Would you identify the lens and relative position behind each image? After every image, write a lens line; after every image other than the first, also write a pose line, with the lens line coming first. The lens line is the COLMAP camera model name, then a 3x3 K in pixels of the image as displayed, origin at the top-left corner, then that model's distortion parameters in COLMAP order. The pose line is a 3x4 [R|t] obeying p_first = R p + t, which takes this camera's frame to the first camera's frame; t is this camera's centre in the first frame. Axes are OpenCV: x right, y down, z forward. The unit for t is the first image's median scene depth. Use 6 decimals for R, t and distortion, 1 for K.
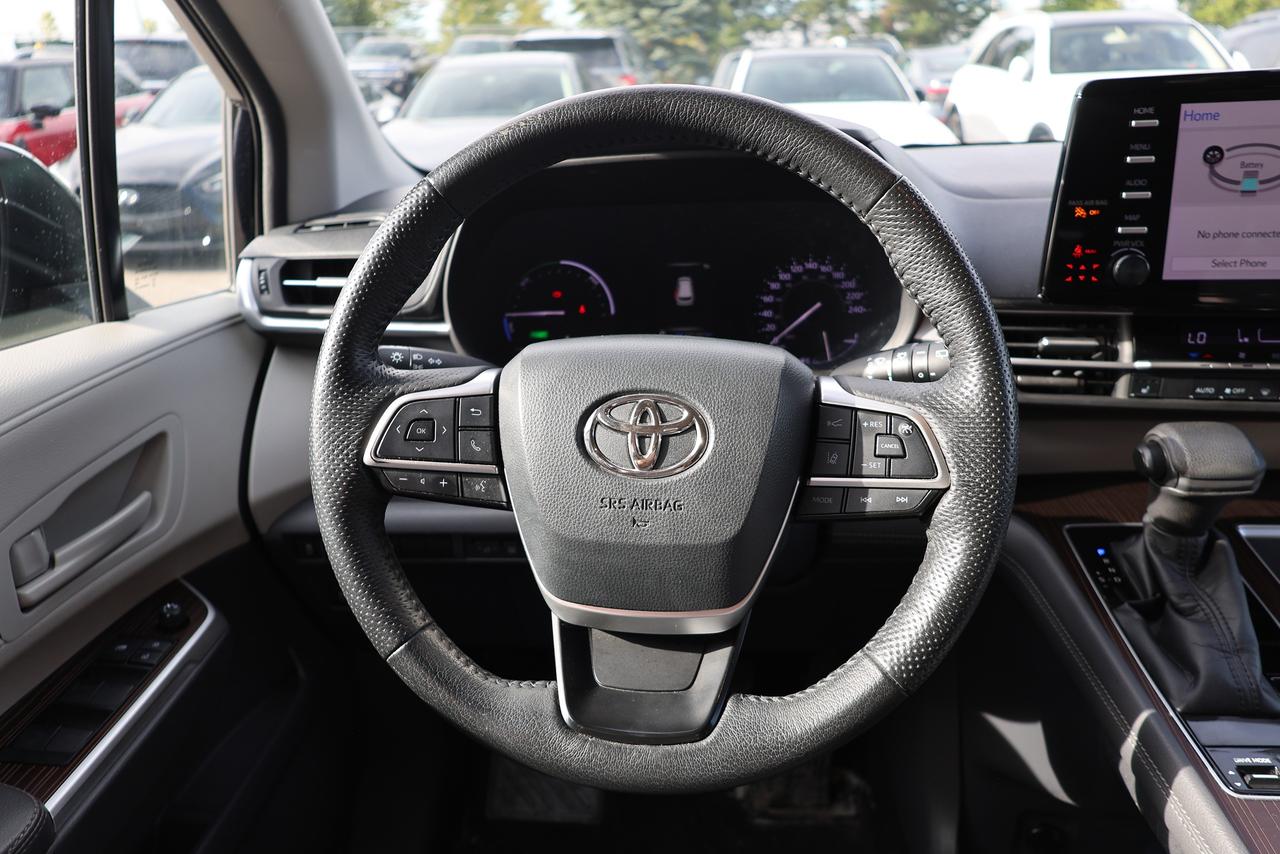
lens RADIAL K [[892.1, 0, 640.7], [0, 892.1, 427.0], [0, 0, 1]] dist [-0.007251, 0.003795]
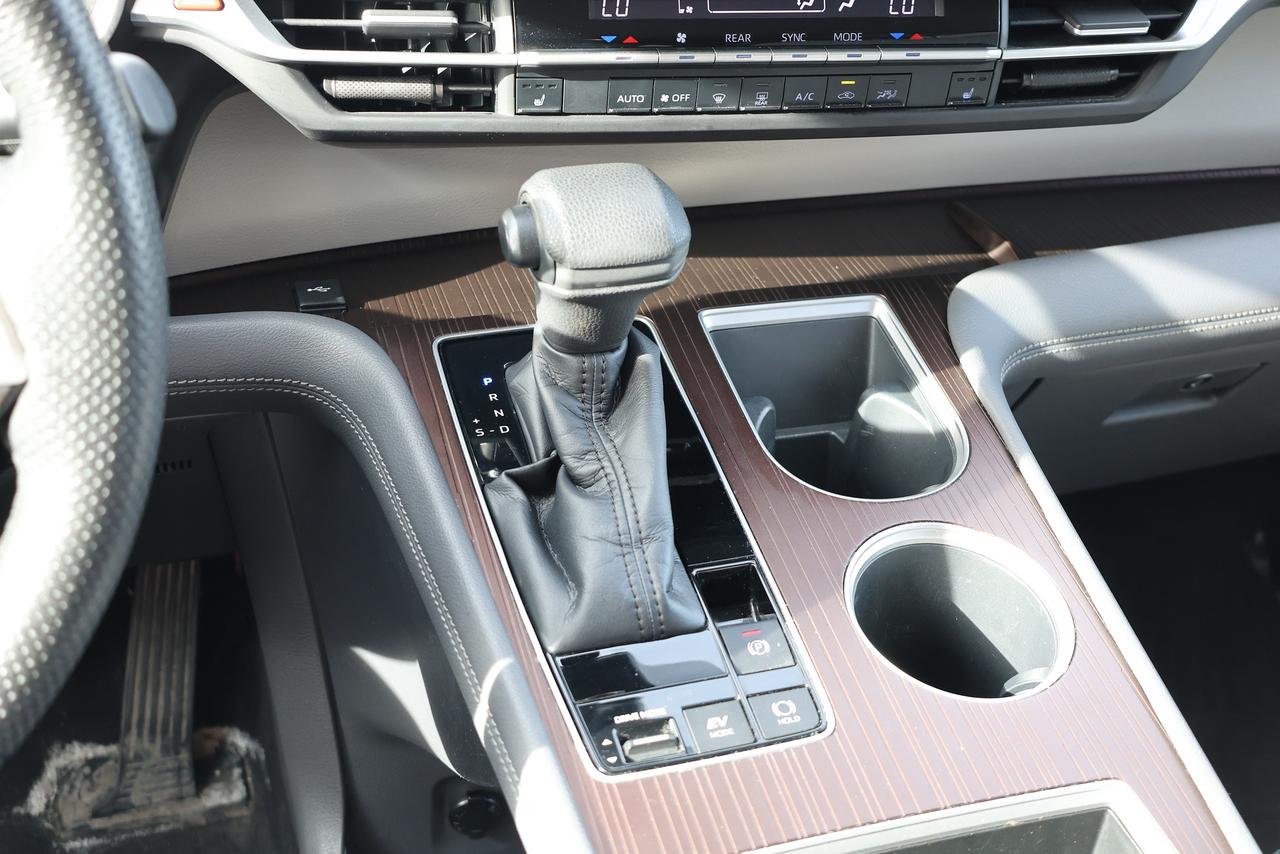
lens RADIAL K [[1544.0, 0, 638.3], [0, 1544.0, 423.2], [0, 0, 1]] dist [0.007052, 0.000000]
pose [[0.922094, -0.126452, 0.365723, 0.235725], [0.039331, 0.970833, 0.236509, -0.074964], [-0.384963, -0.203699, 0.900172, 0.027156]]
